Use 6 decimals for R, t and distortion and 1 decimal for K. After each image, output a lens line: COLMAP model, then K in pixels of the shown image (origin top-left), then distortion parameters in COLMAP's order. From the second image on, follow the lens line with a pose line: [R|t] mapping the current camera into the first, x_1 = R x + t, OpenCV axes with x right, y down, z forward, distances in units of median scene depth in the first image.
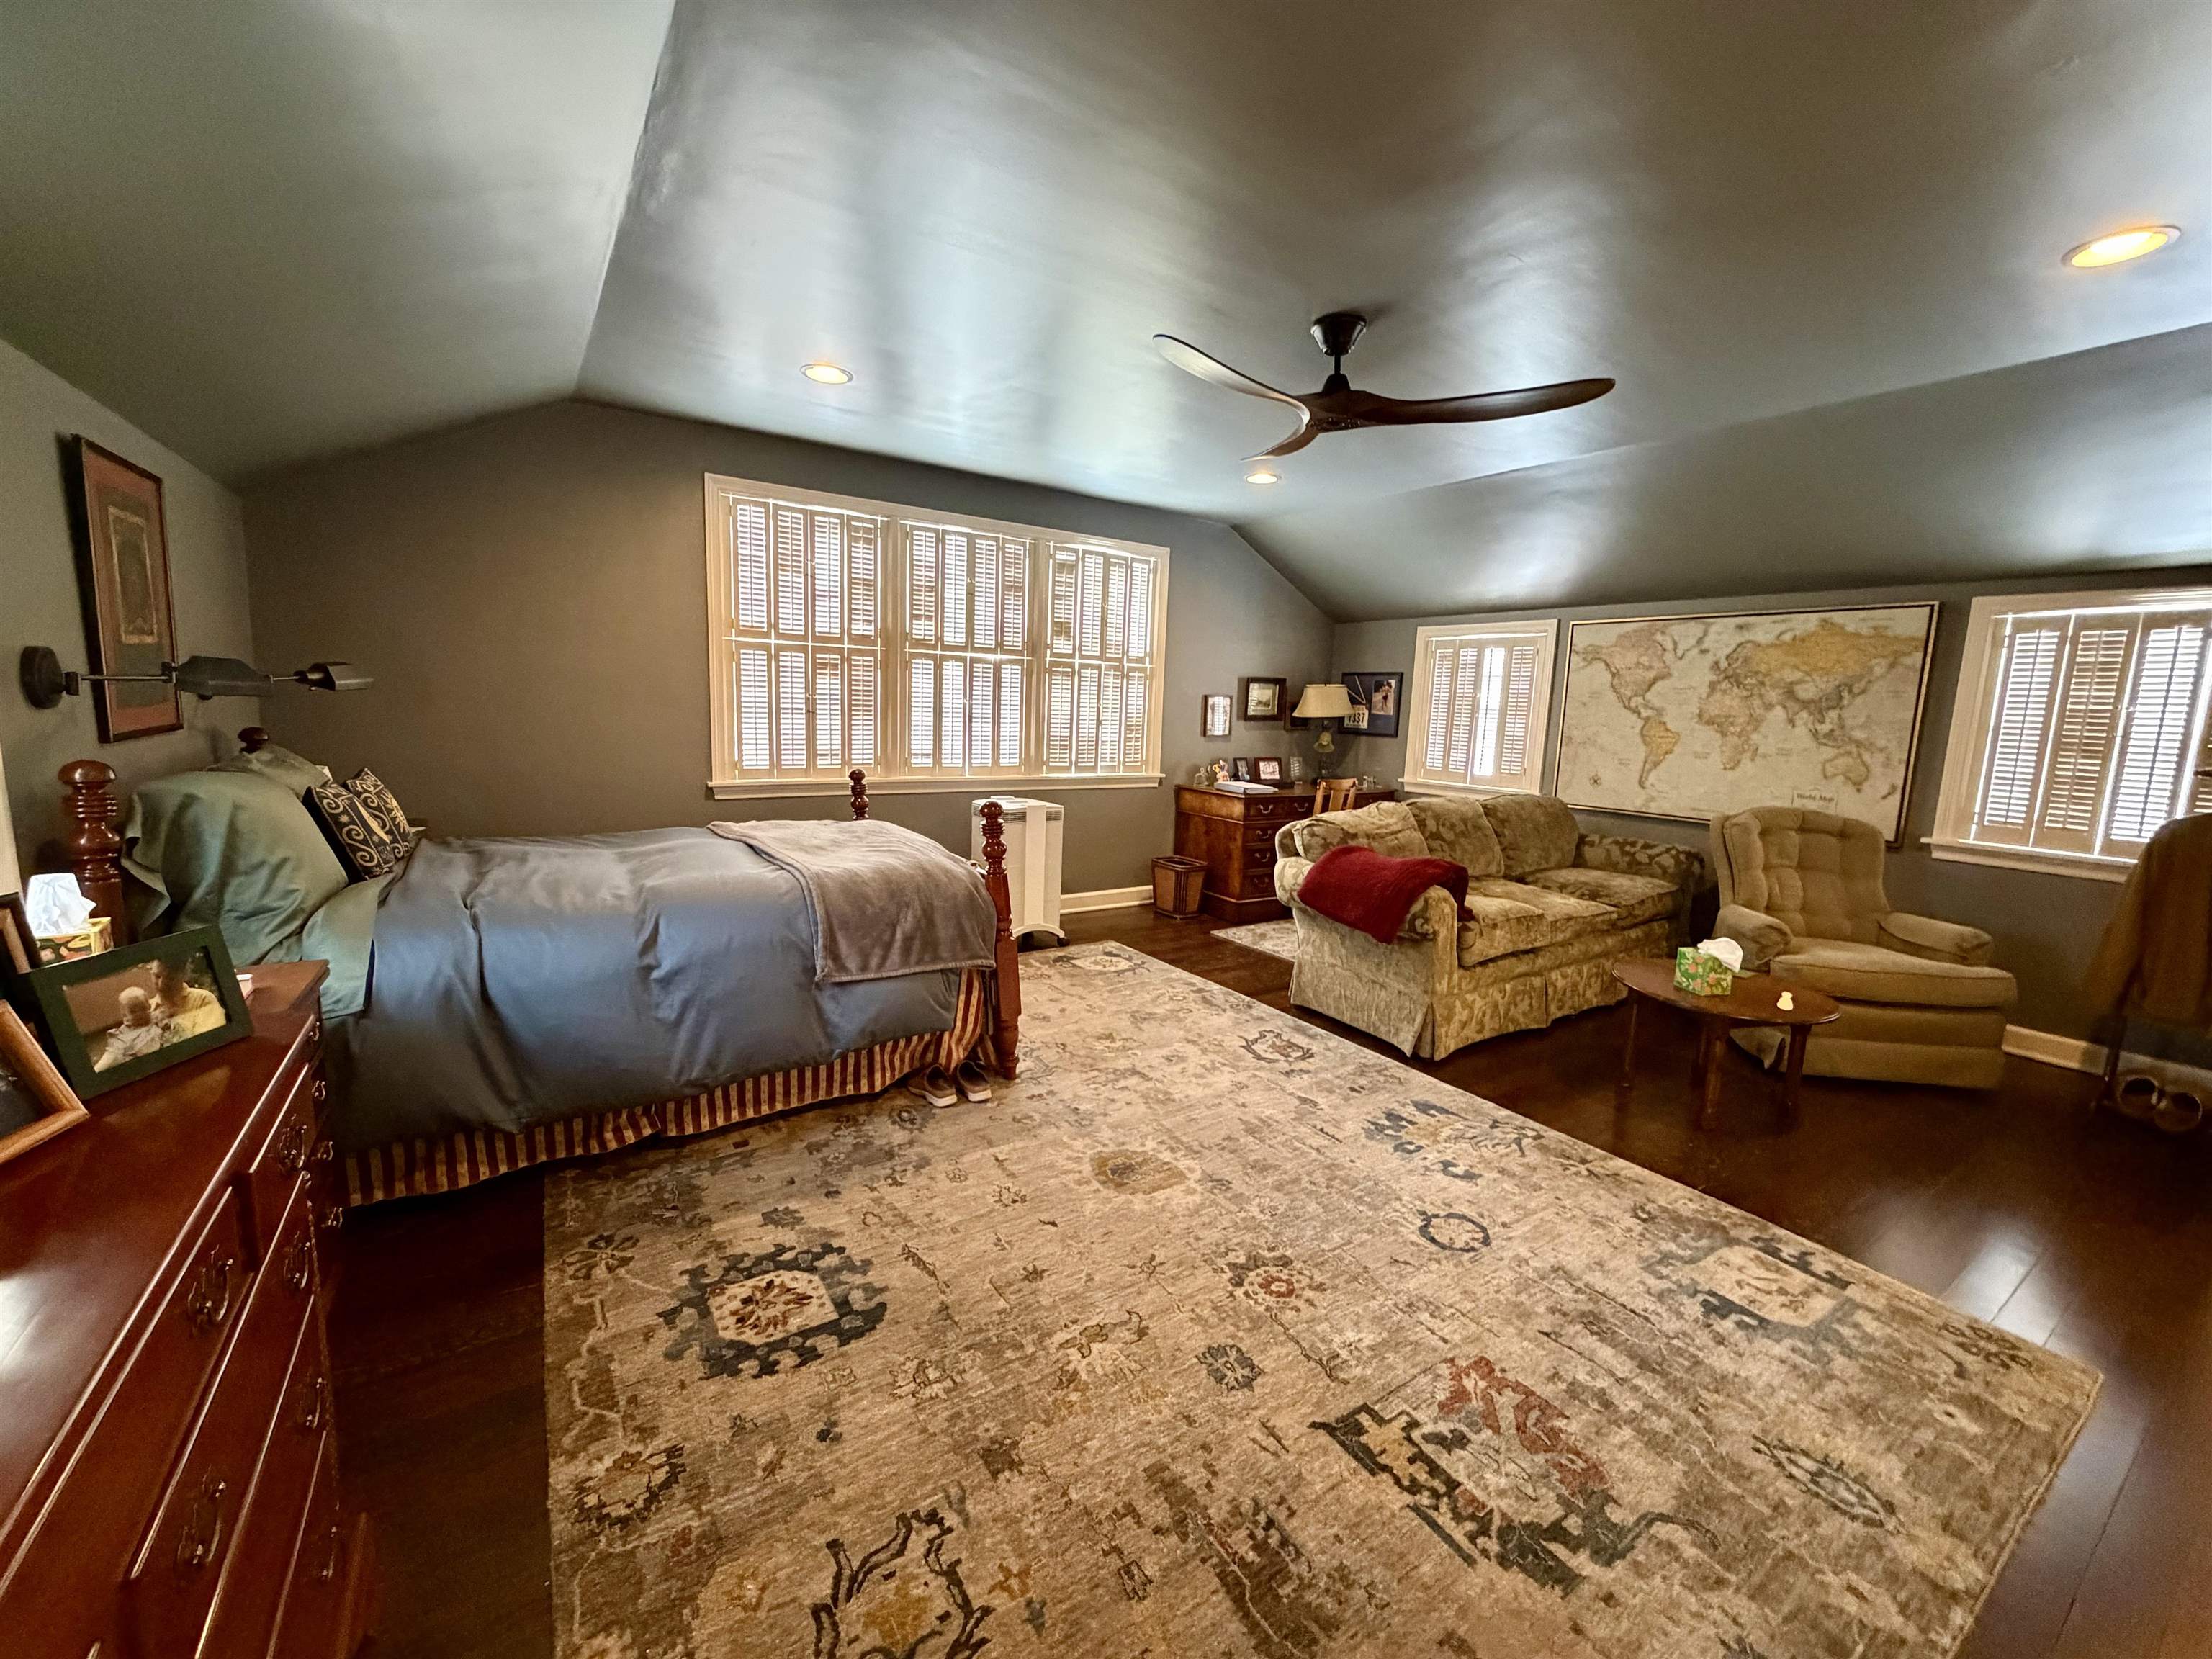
lens RADIAL K [[879.0, 0, 1104.0], [0, 879.0, 828.8], [0, 0, 1]] dist [-0.000256, -0.000018]
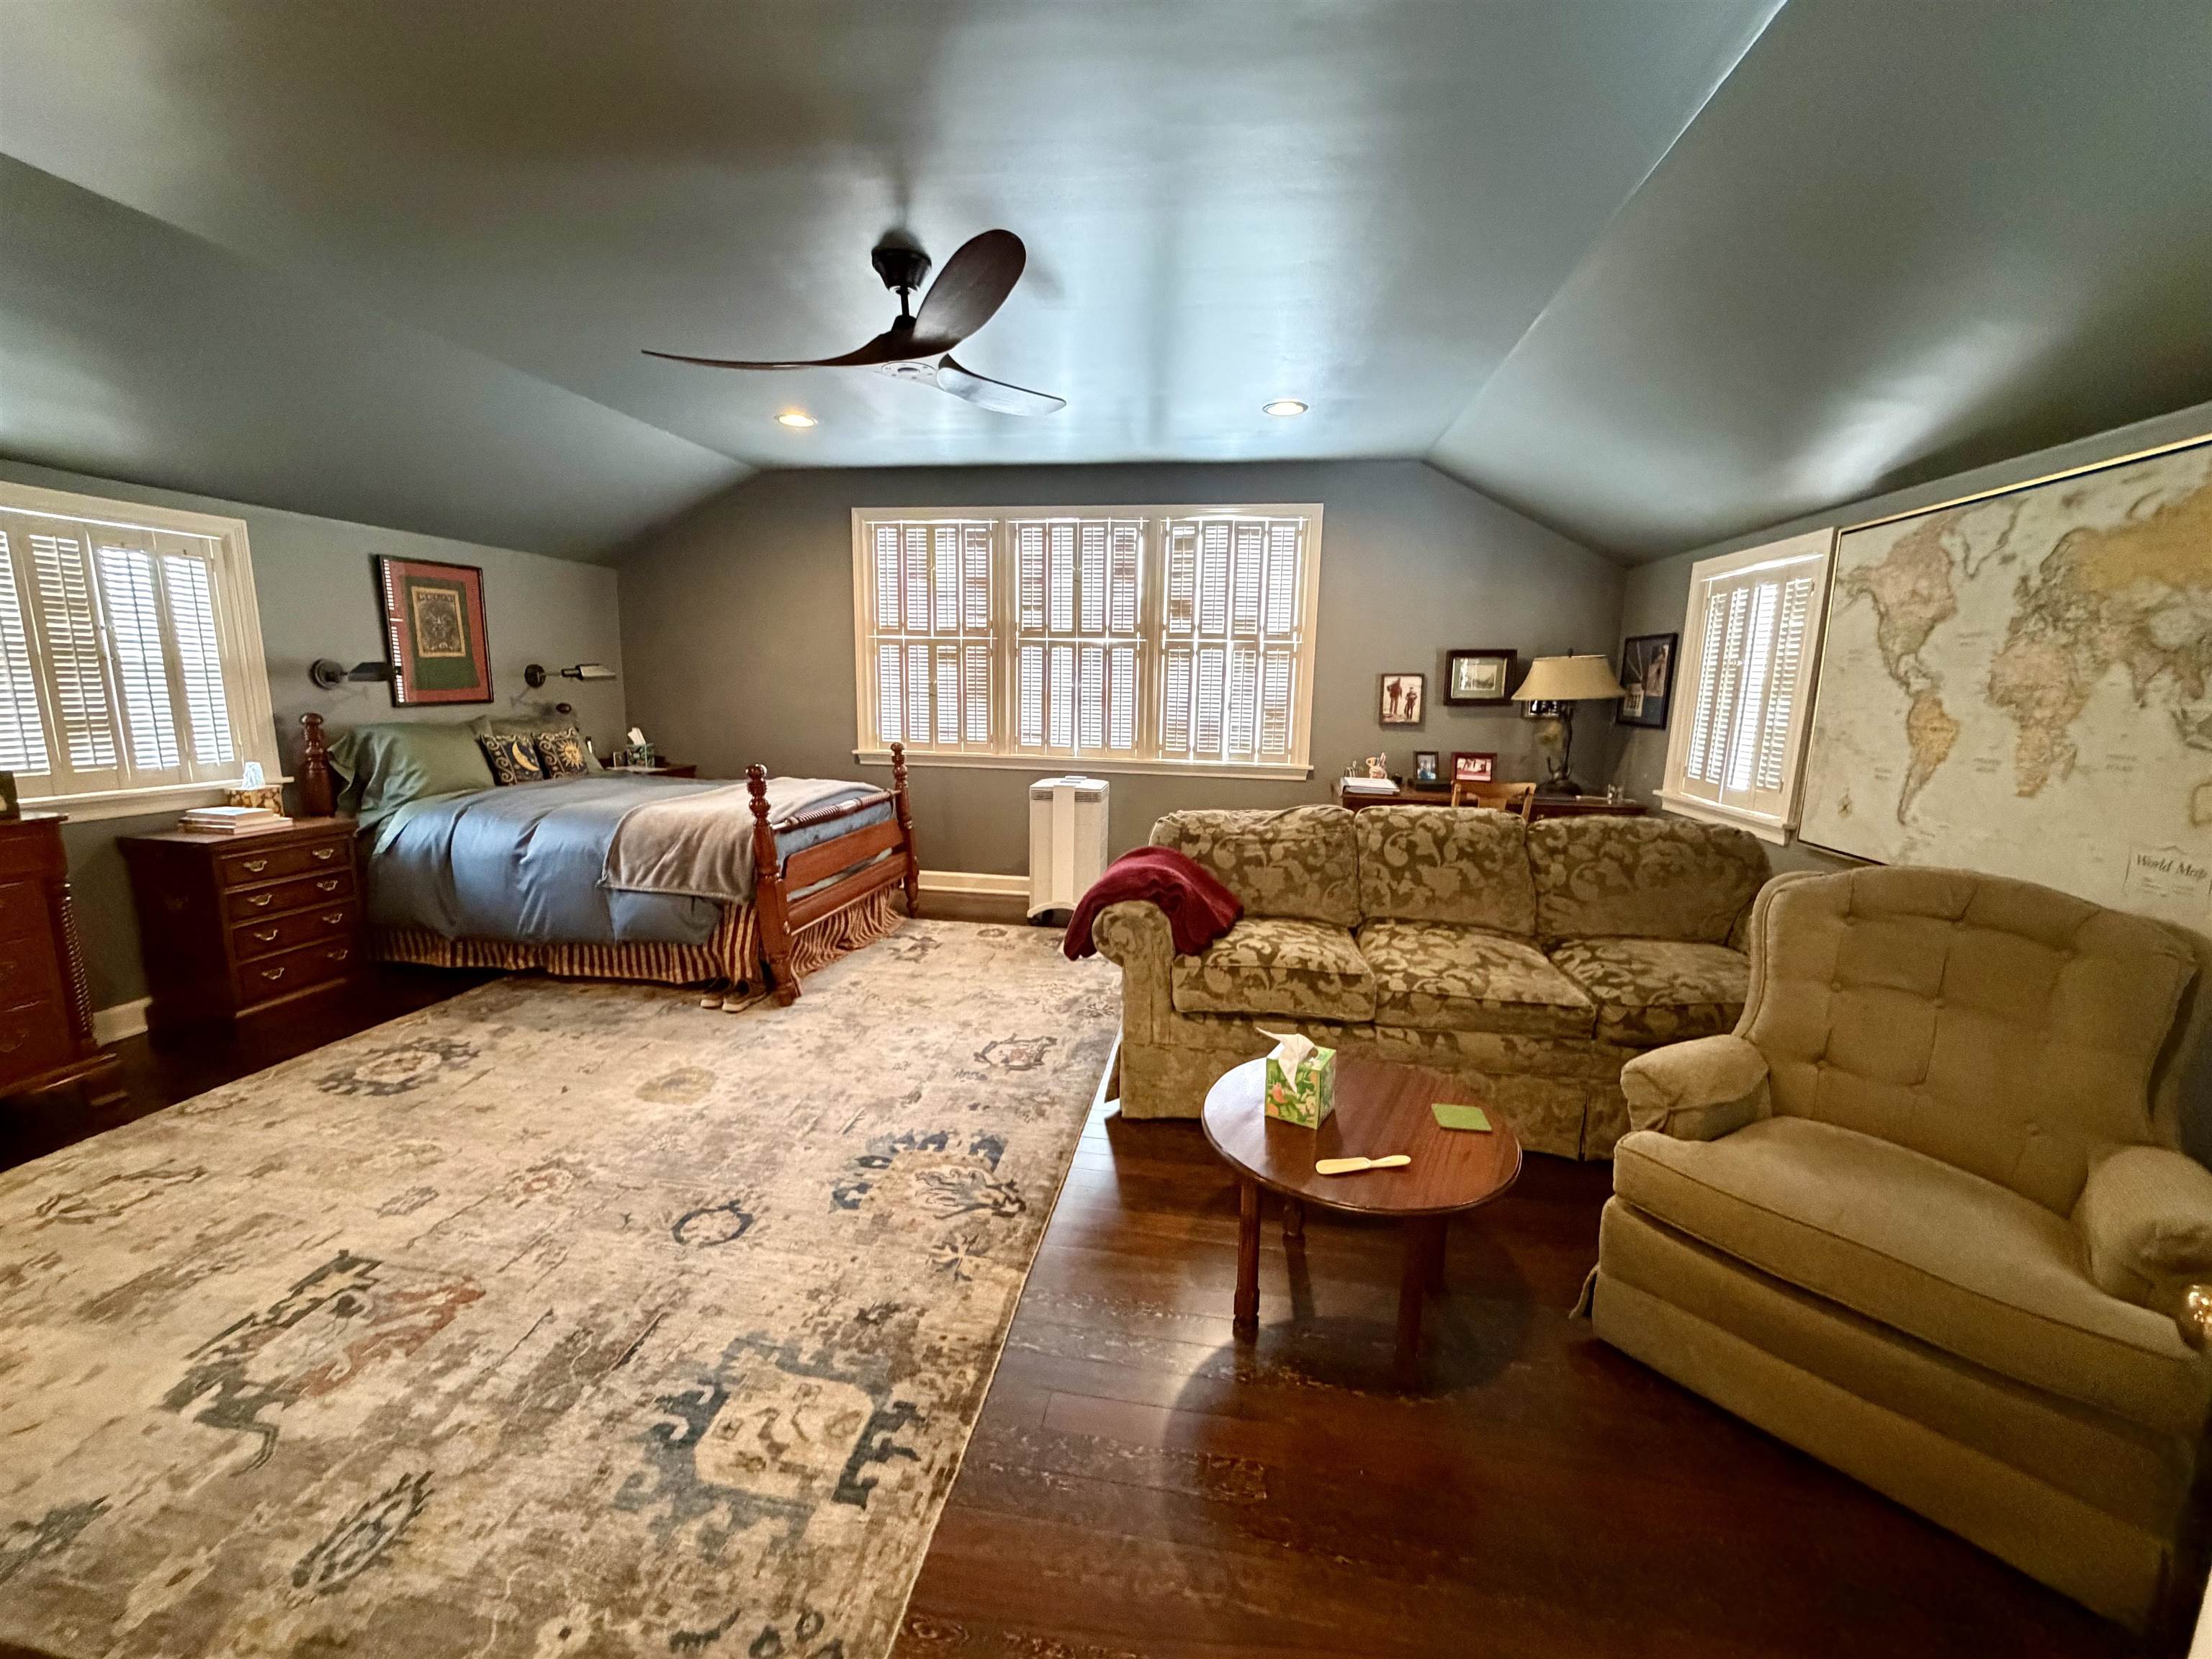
lens RADIAL K [[879.0, 0, 1104.0], [0, 879.0, 828.8], [0, 0, 1]] dist [-0.000256, -0.000018]
pose [[0.734137, 0.093522, -0.672530, 0.637886], [-0.089670, 0.995148, 0.040501, -0.021806], [0.673055, 0.030572, 0.738961, 0.277935]]
